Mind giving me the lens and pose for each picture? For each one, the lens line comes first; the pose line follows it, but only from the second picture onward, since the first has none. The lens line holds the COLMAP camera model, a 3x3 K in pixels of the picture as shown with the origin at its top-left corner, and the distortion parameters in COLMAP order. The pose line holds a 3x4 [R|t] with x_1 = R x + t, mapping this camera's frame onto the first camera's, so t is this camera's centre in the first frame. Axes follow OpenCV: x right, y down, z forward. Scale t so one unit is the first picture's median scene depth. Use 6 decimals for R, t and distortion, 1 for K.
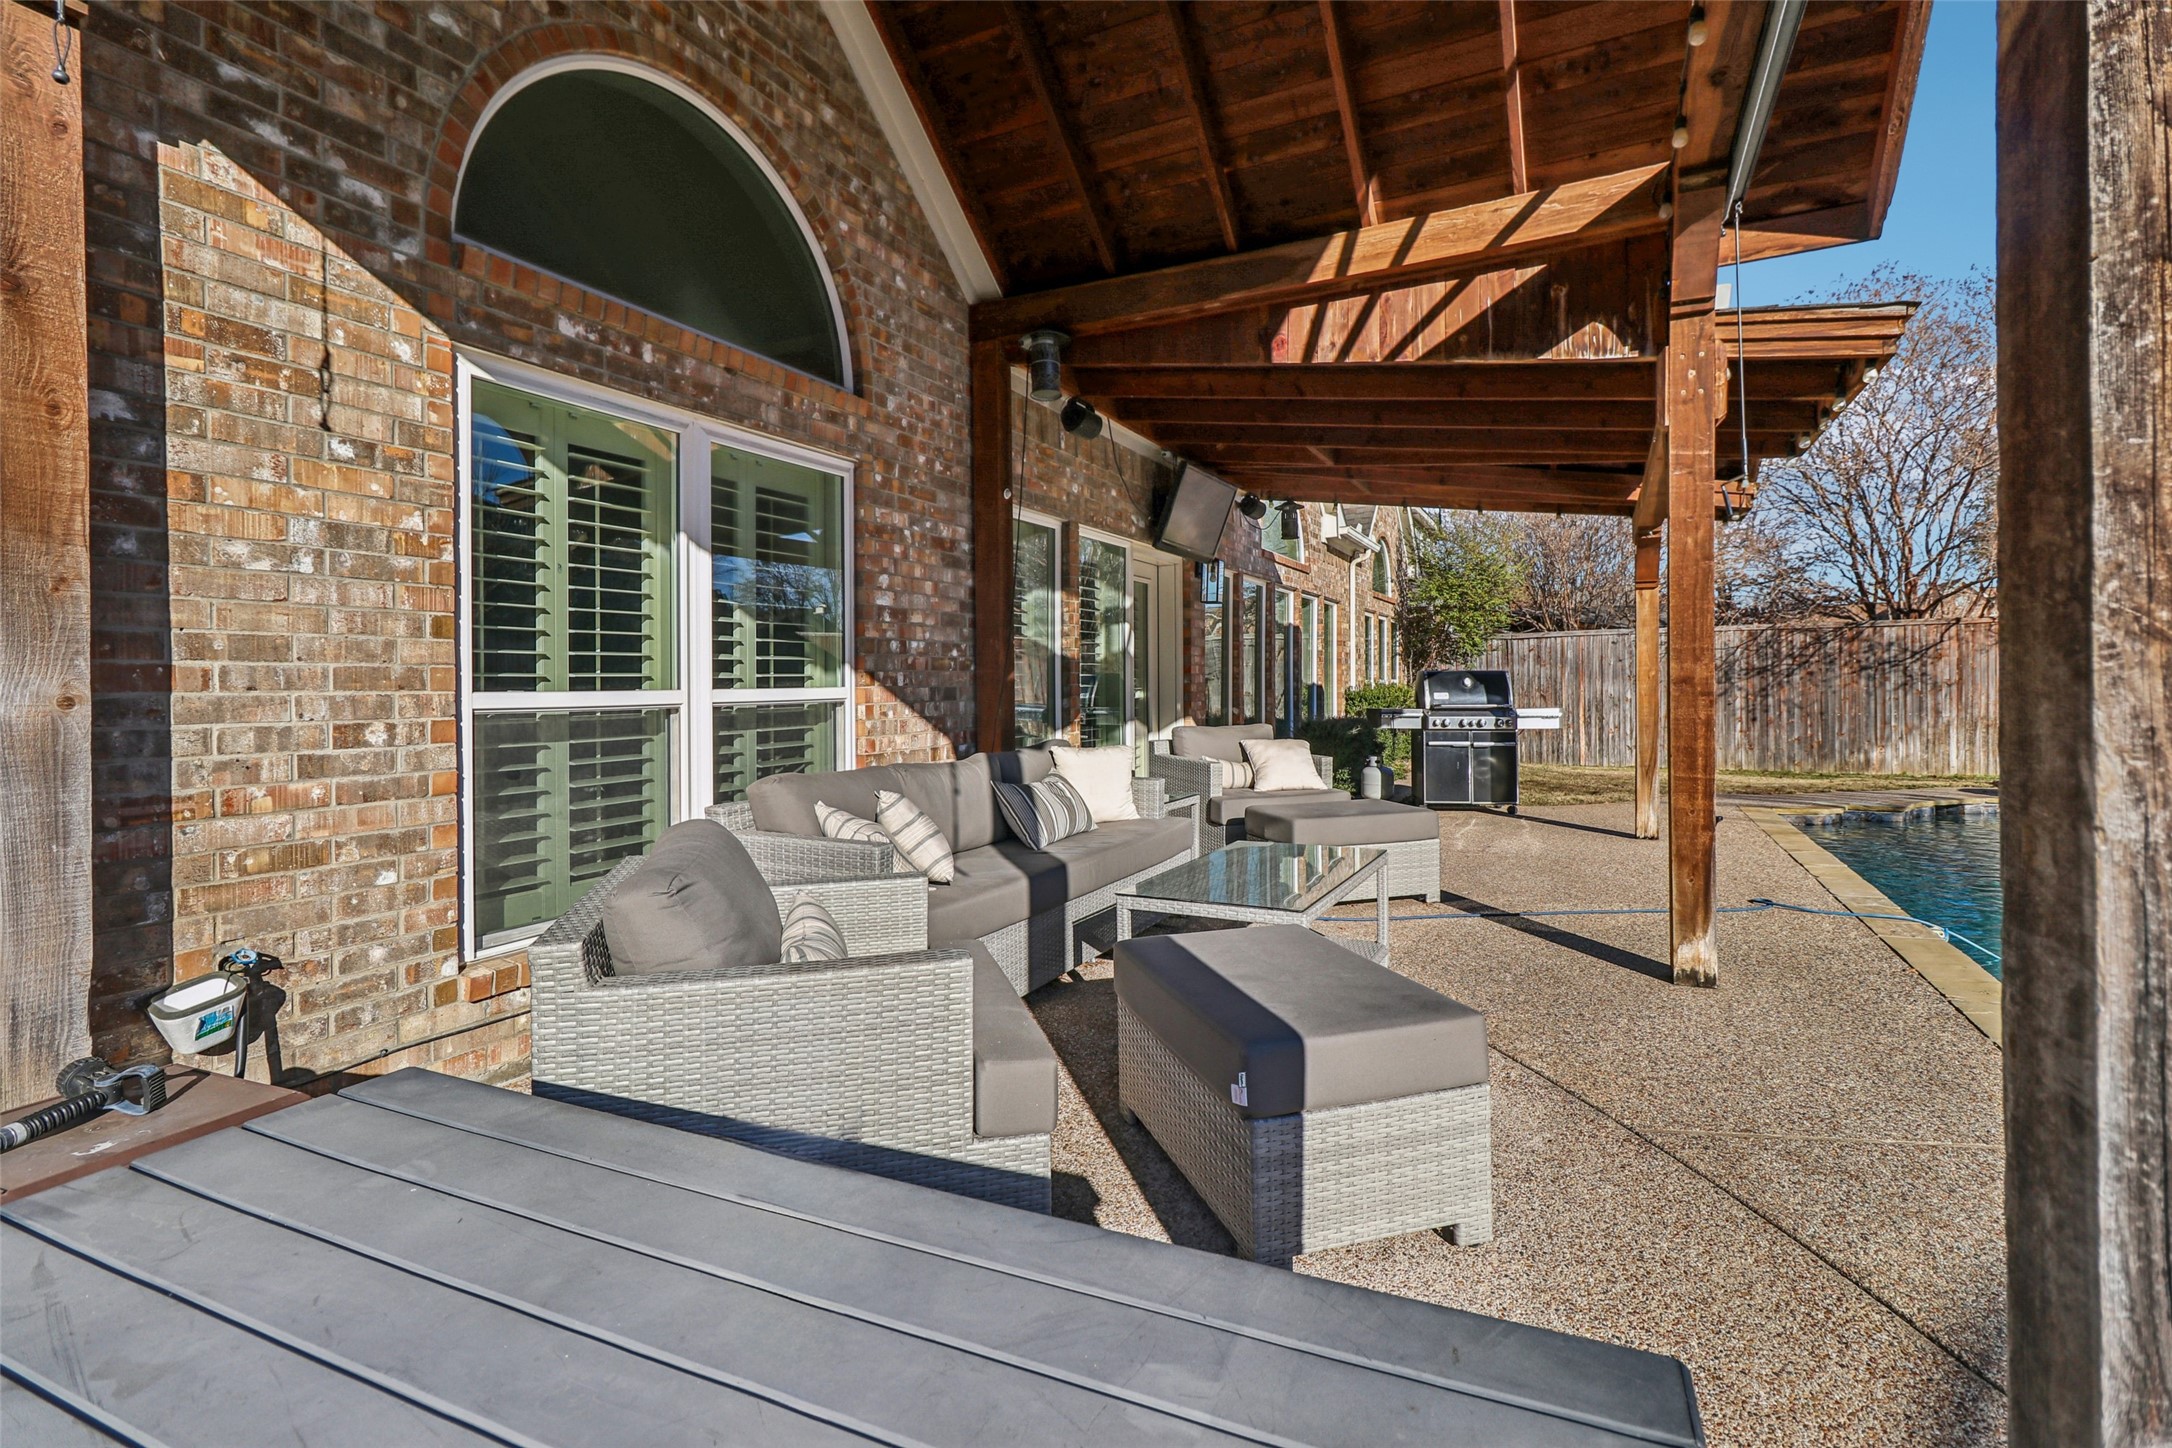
lens RADIAL K [[1022.9, 0, 1082.5], [0, 1022.9, 680.8], [0, 0, 1]] dist [0.002901, 0.000190]
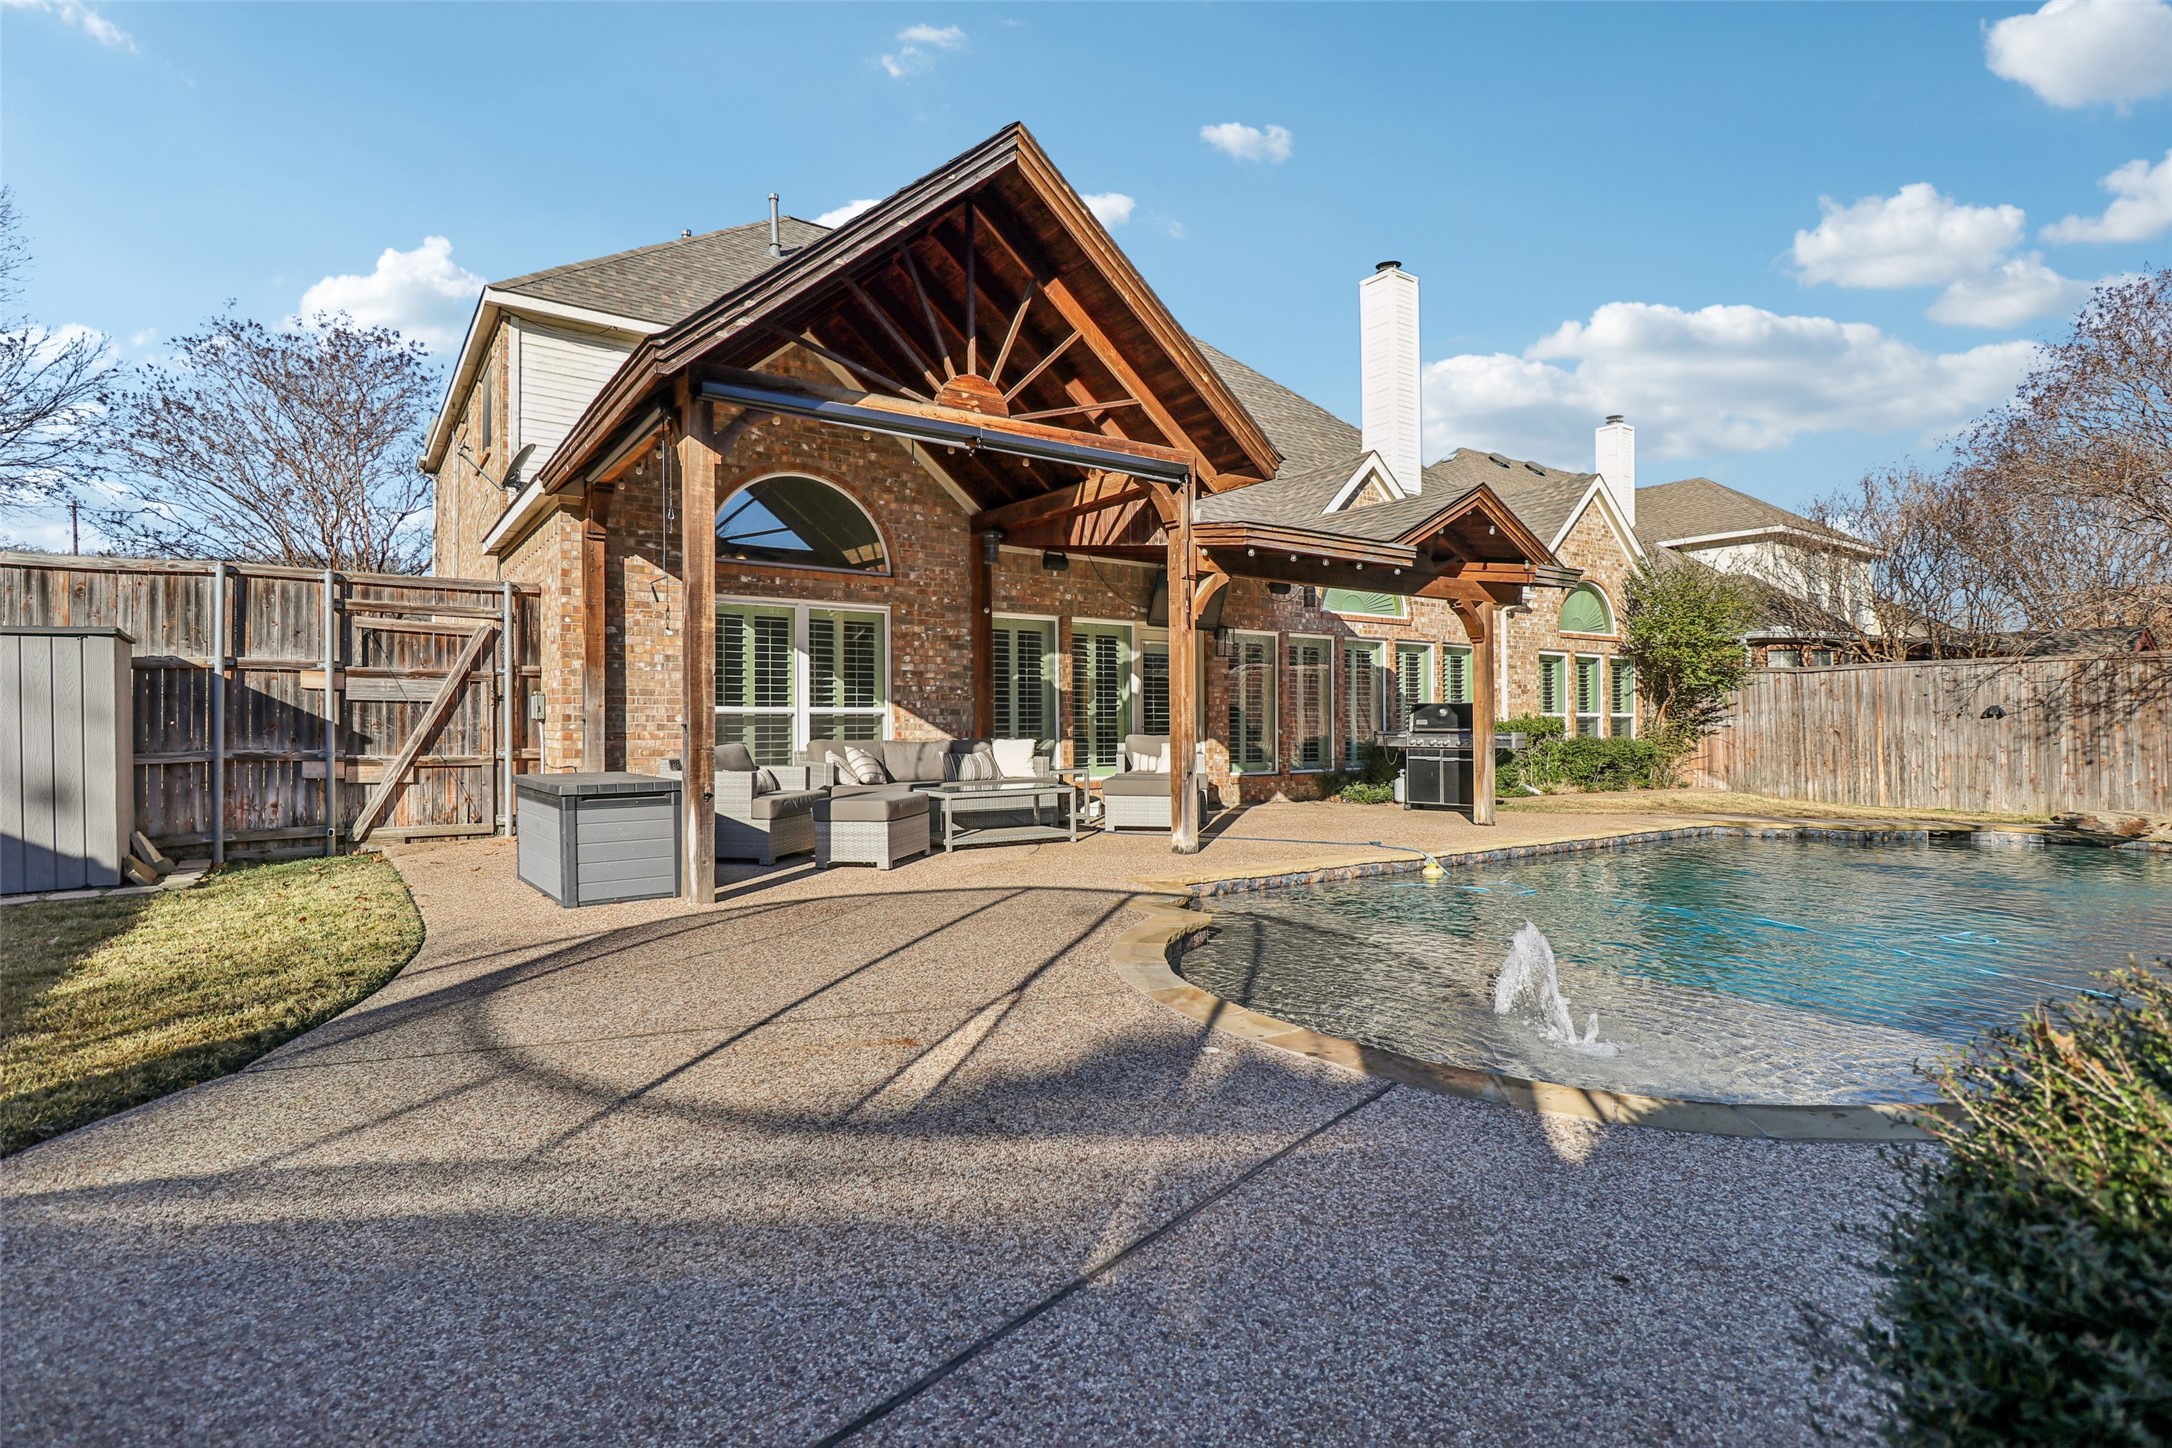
lens RADIAL K [[1058.5, 0, 1086.0], [0, 1058.5, 724.0], [0, 0, 1]] dist [-0.028528, -0.000090]
pose [[0.886412, 0.011555, -0.462754, 1.196567], [-0.008304, 0.999924, 0.009062, 0.016982], [0.462824, -0.004190, 0.886441, -0.818105]]
